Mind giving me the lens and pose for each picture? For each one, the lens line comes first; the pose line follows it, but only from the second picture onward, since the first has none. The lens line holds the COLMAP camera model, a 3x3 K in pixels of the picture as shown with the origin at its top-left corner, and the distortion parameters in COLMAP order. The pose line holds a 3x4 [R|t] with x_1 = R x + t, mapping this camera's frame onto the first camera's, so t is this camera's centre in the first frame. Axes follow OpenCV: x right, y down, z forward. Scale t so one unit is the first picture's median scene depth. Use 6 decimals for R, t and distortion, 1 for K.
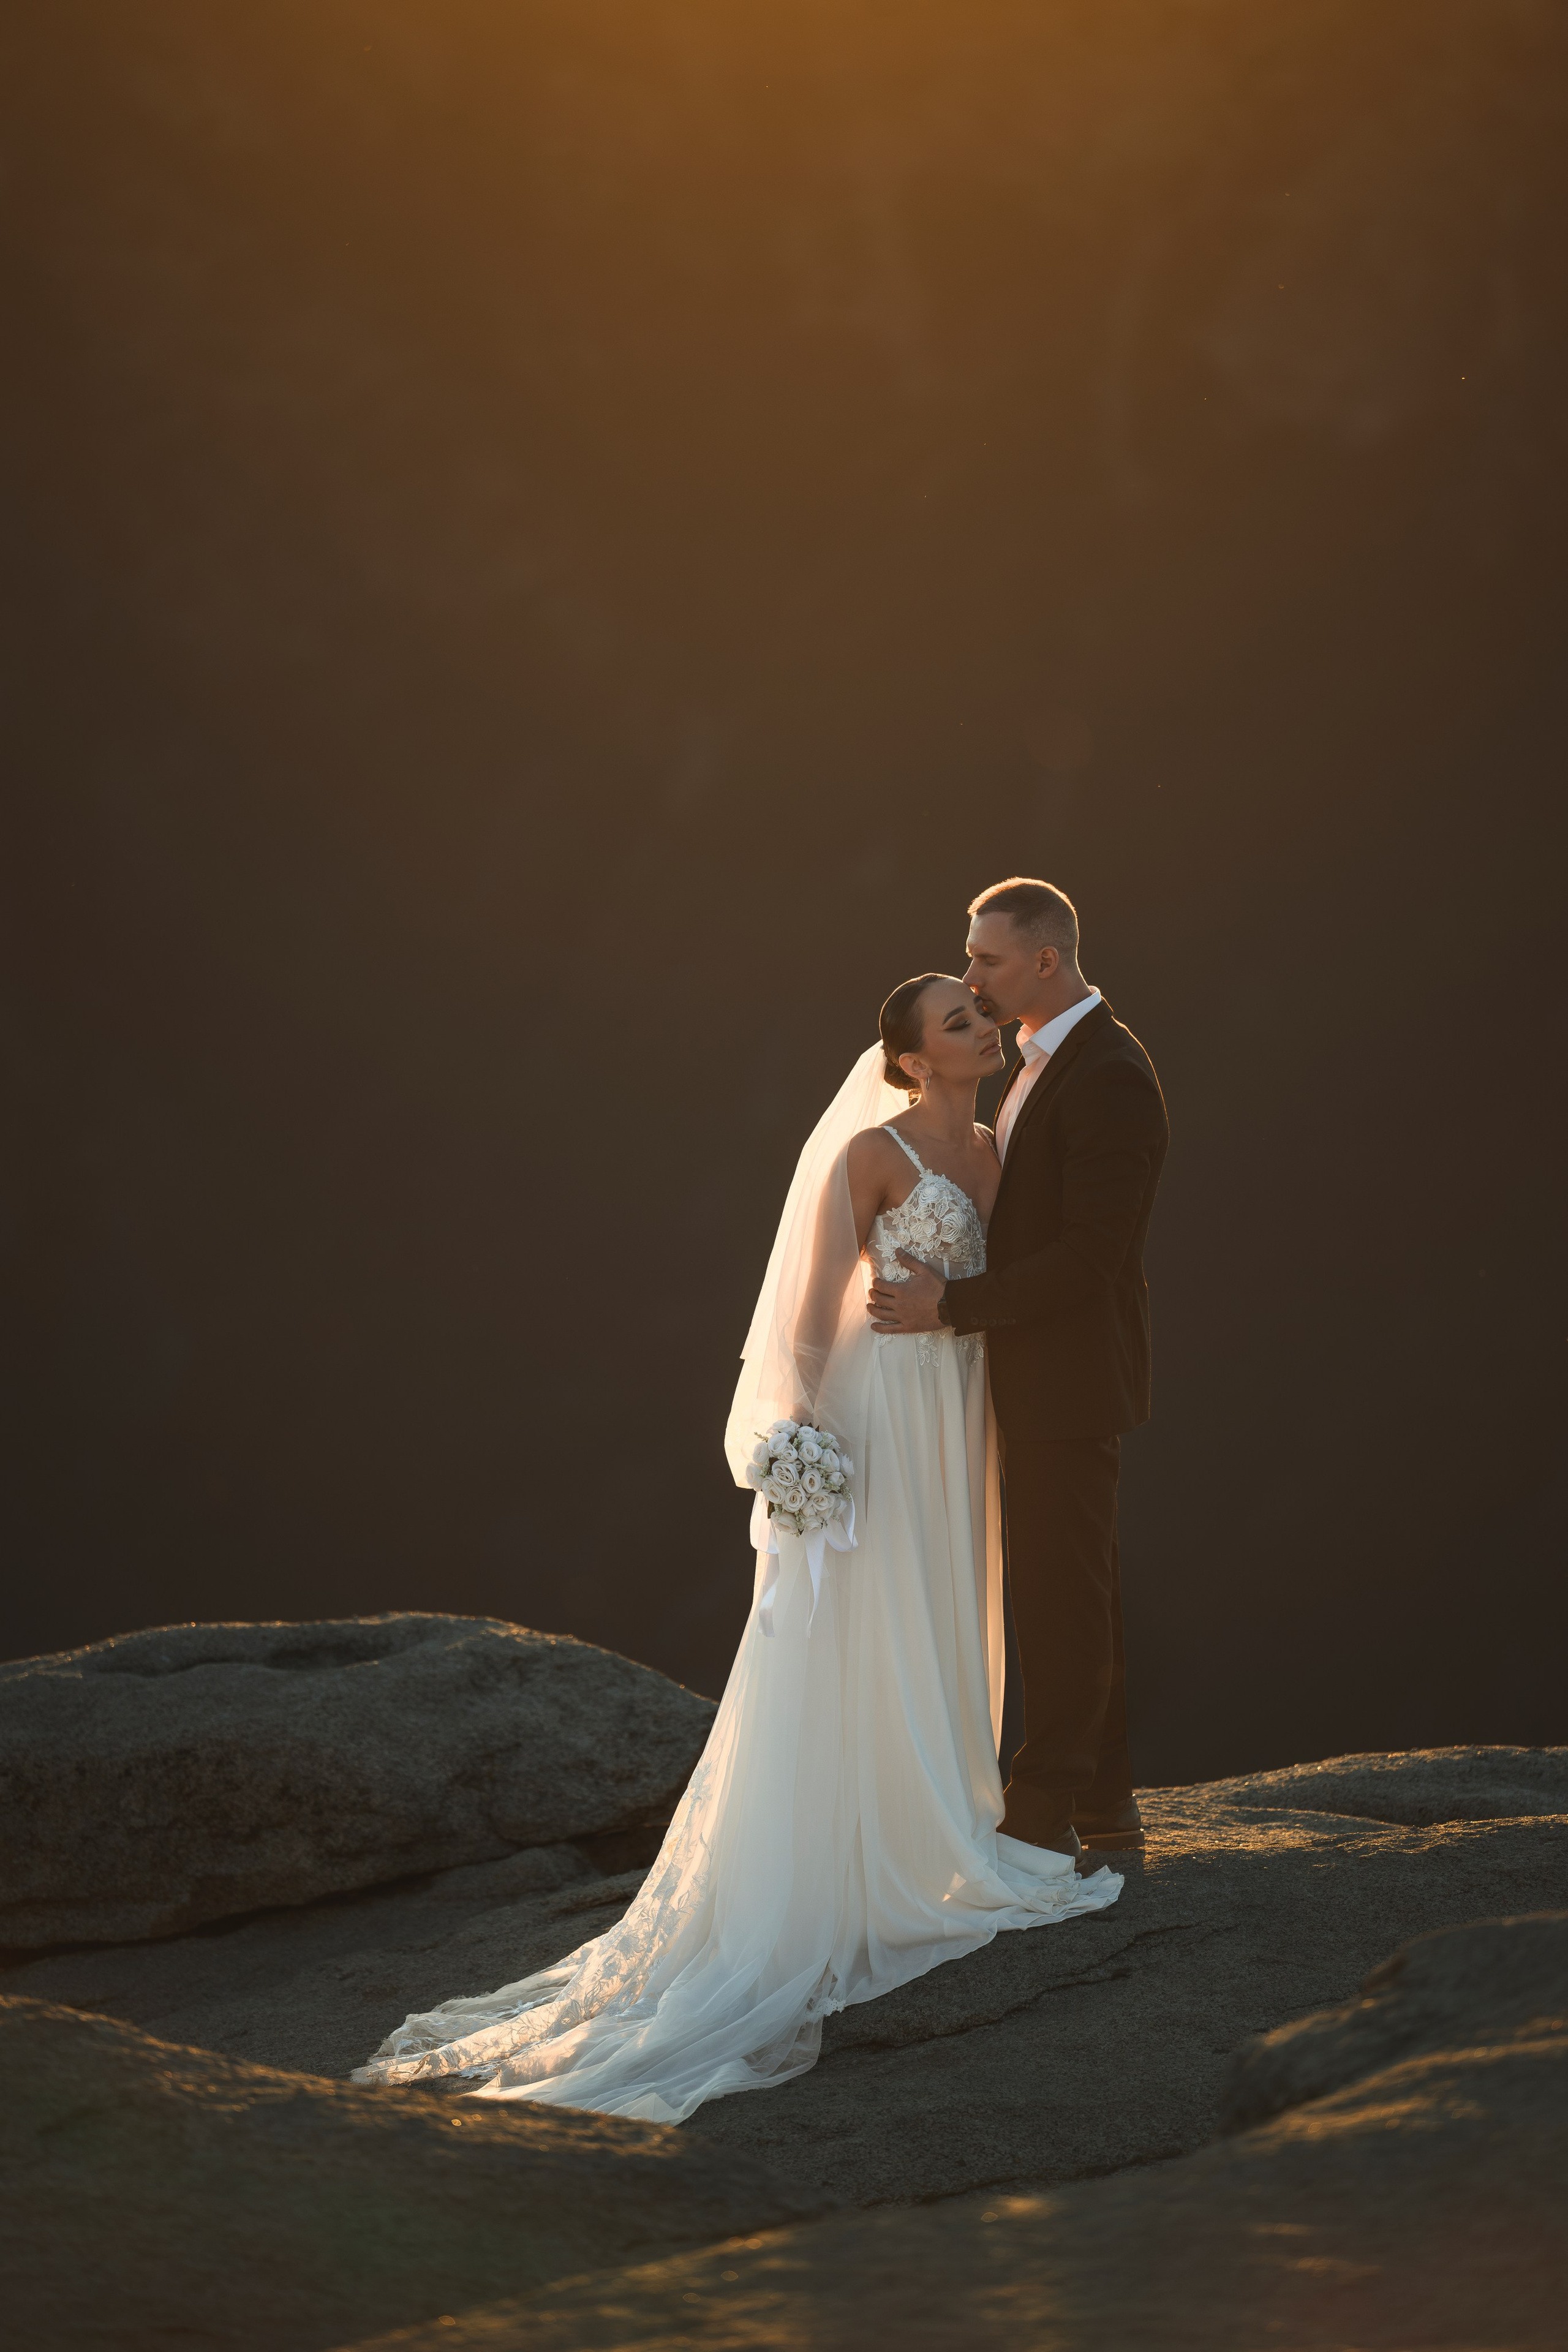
lens RADIAL K [[13413.0, 0, 783.1], [0, 13413.0, 1173.0], [0, 0, 1]] dist [0.116926, 0.000000]
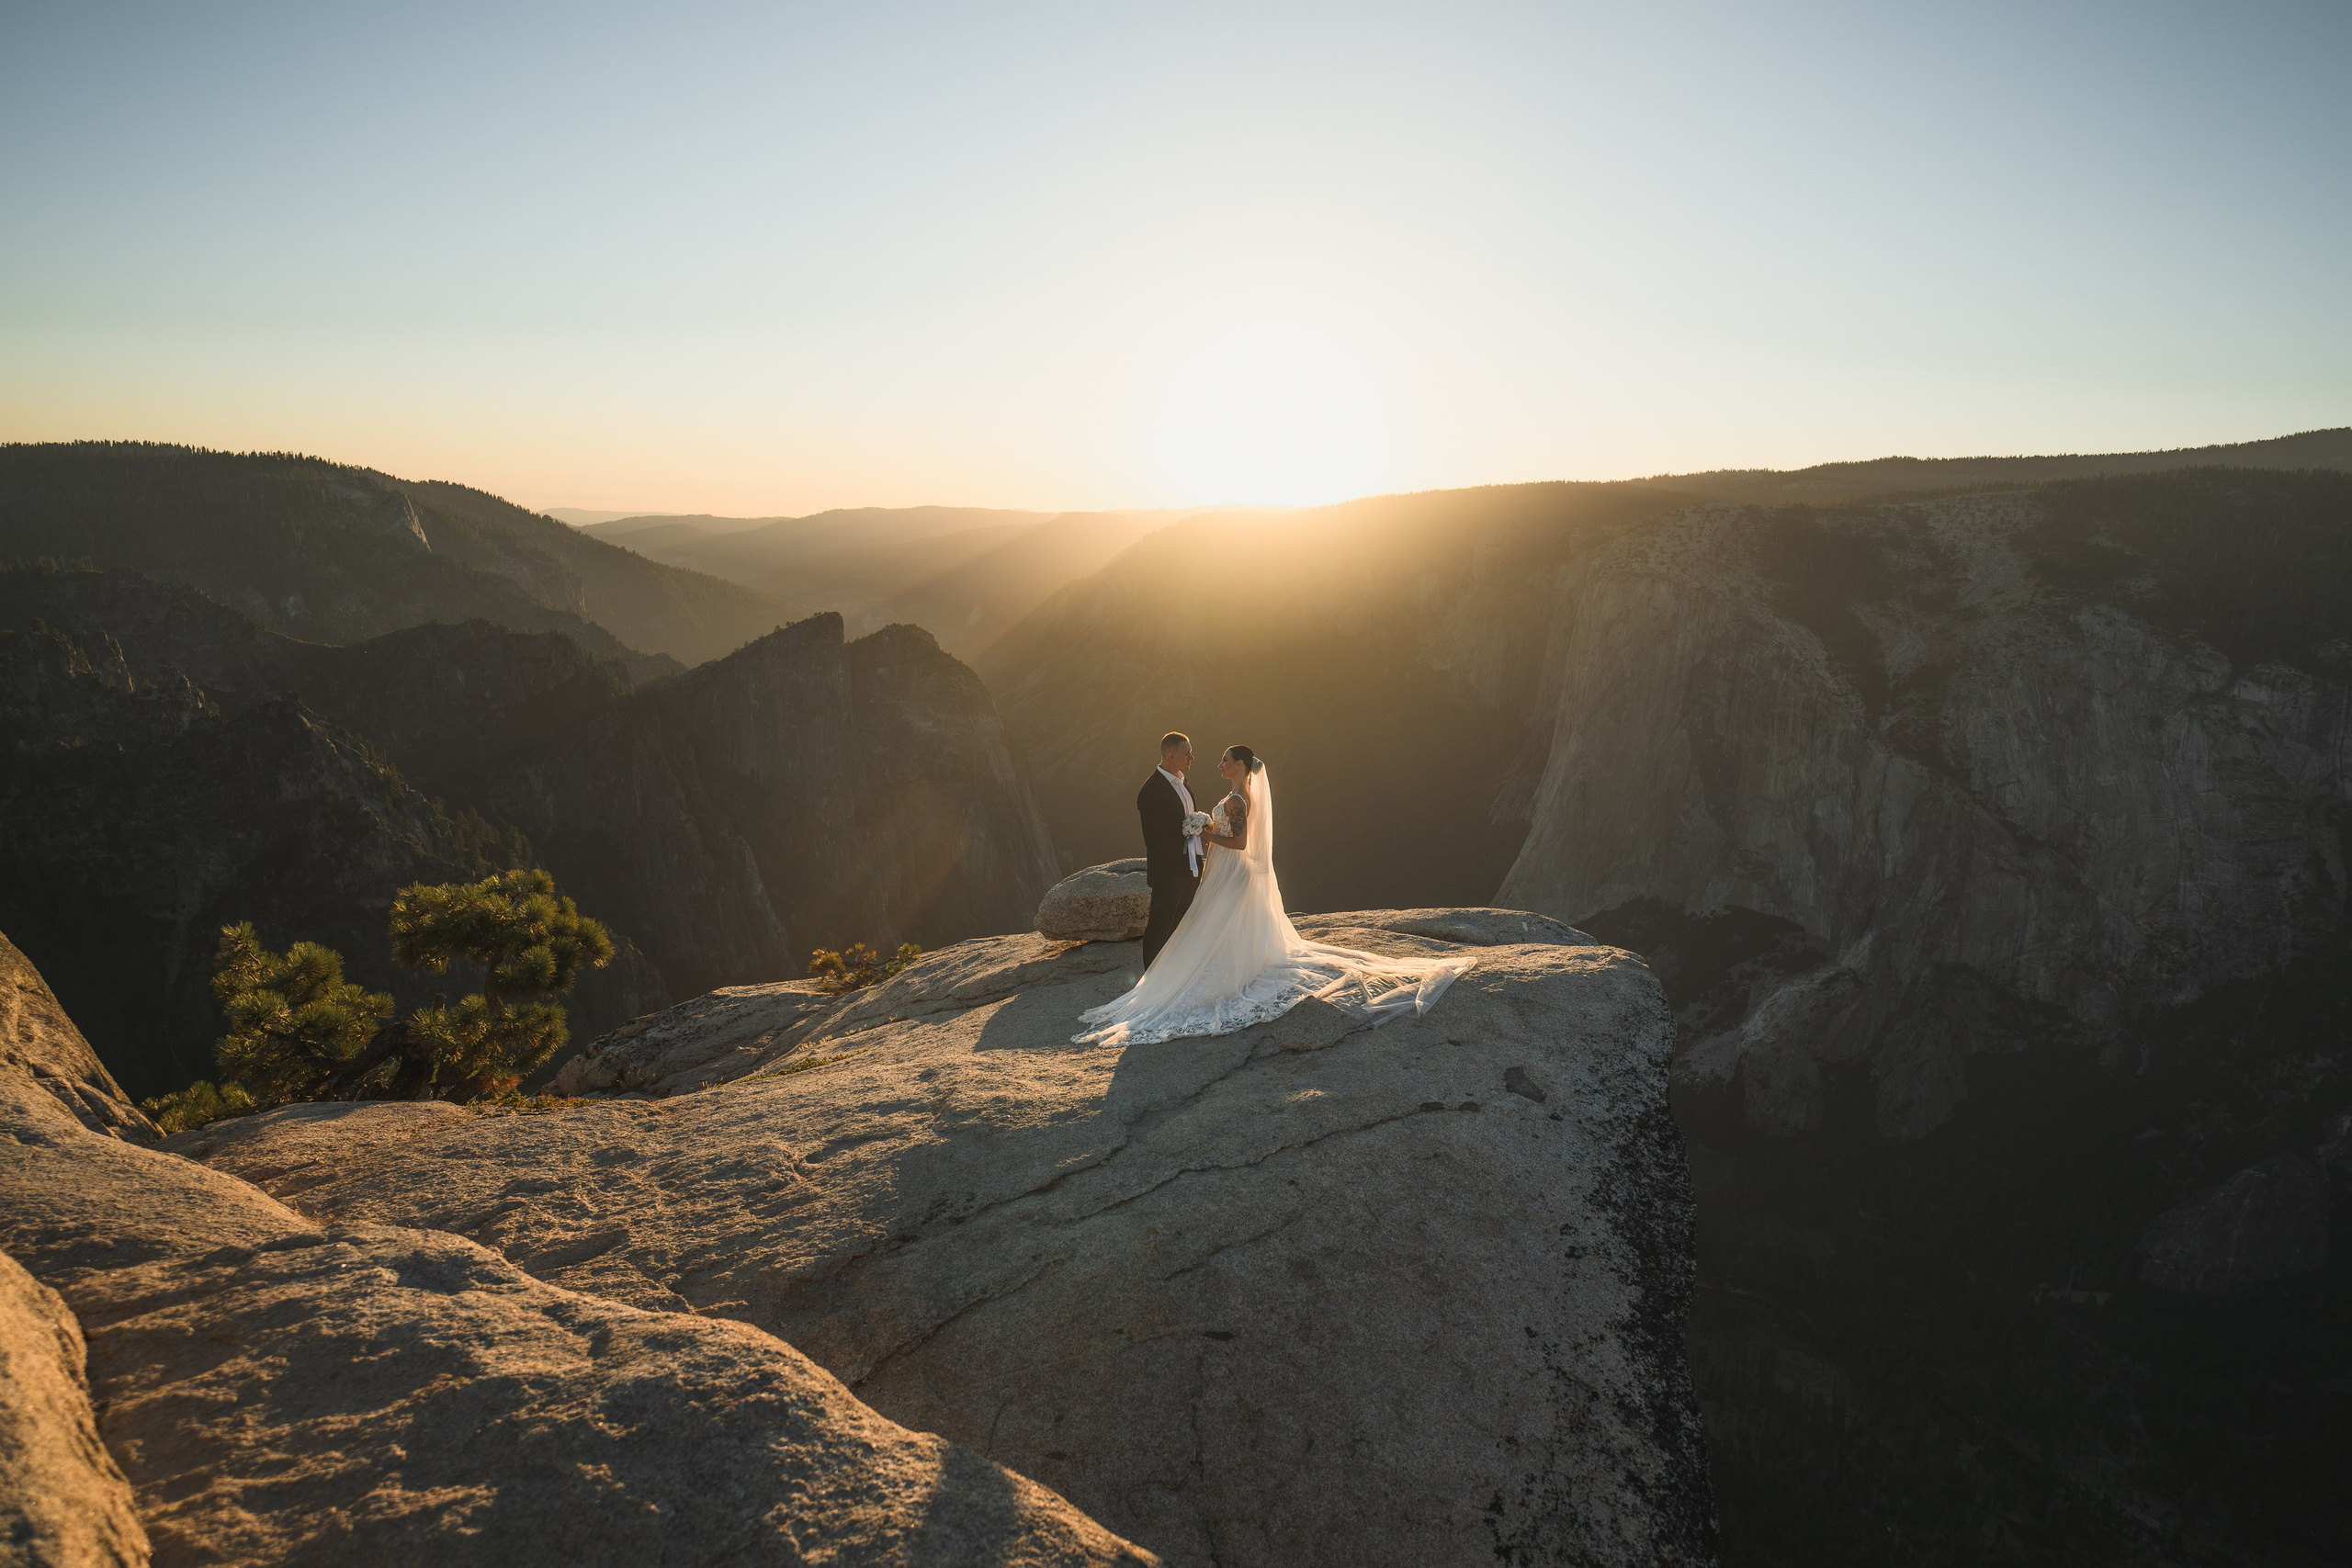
lens RADIAL K [[1347.7, 0, 1168.7], [0, 1347.7, 812.3], [0, 0, 1]] dist [-0.004943, -0.002978]
pose [[0.995455, 0.019565, -0.093206, 0.005539], [-0.012370, 0.996942, 0.077156, -0.013640], [0.094431, -0.075653, 0.992653, 0.601143]]
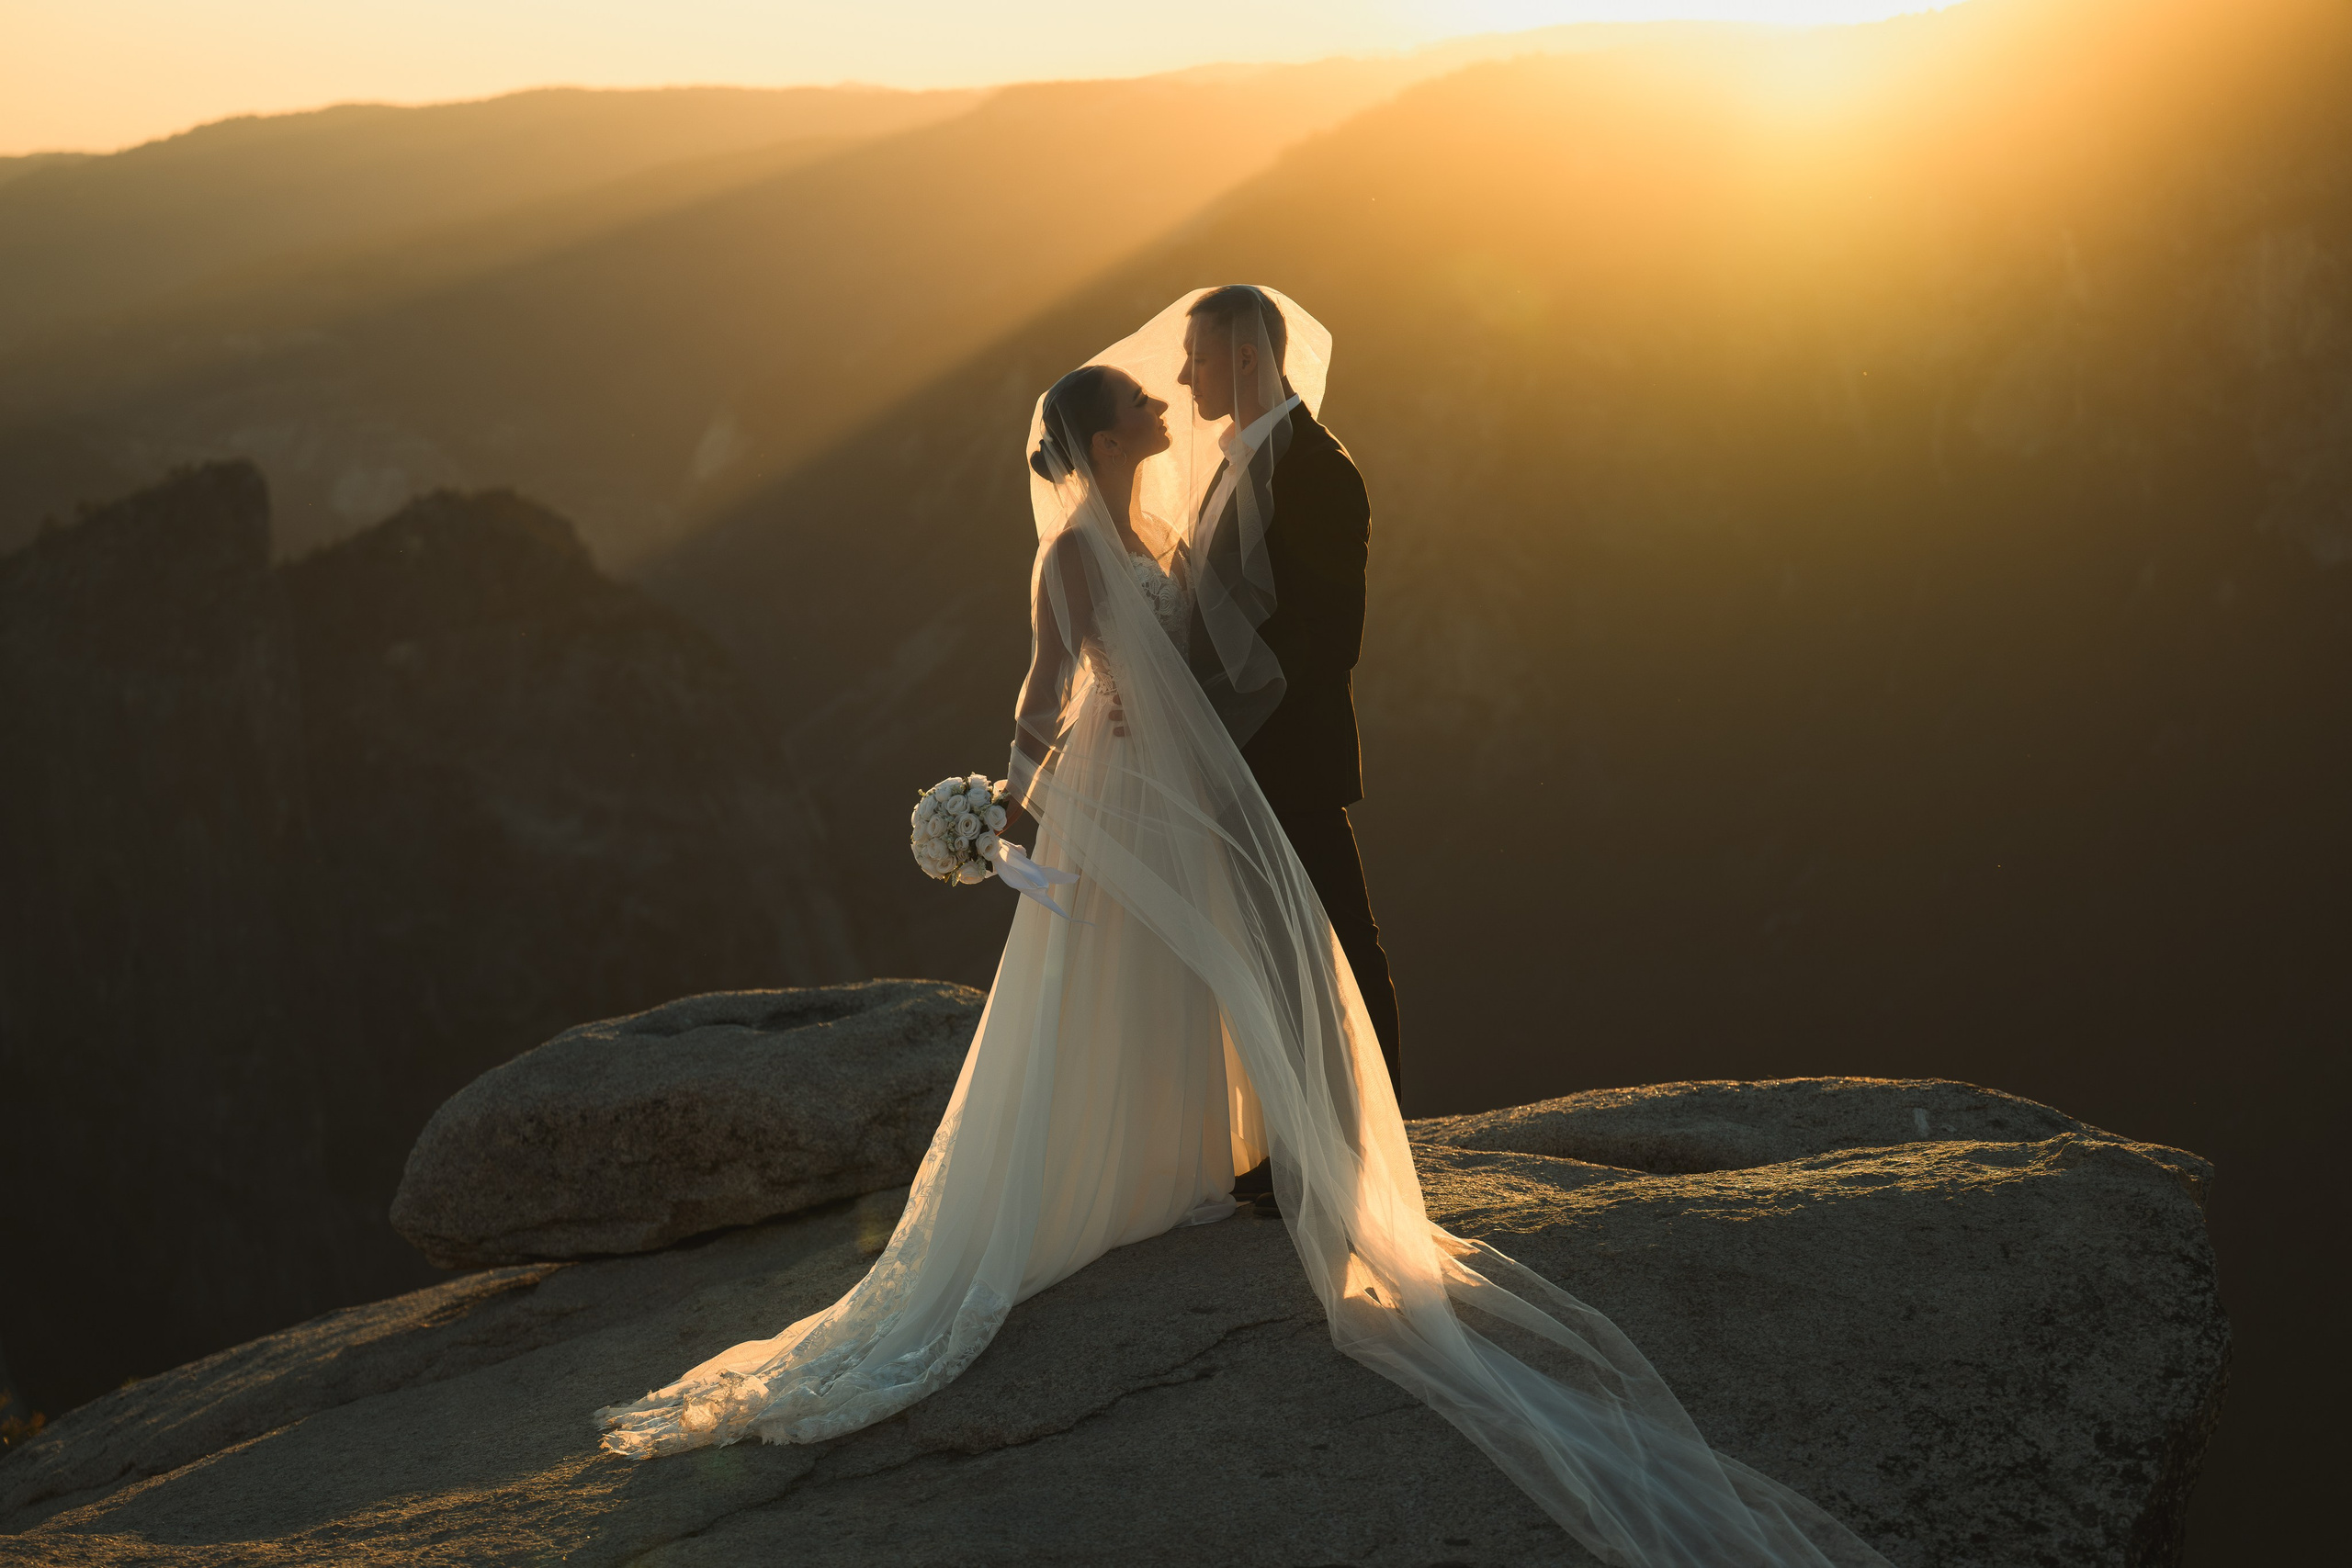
lens RADIAL K [[4644.7, 0, 1176.2], [0, 4644.7, 805.5], [0, 0, 1]] dist [0.000236, 0.000000]
pose [[0.989529, -0.029100, -0.141370, 0.063822], [0.031105, 0.999444, 0.011988, 0.012283], [0.140943, -0.016260, 0.989884, 0.585293]]
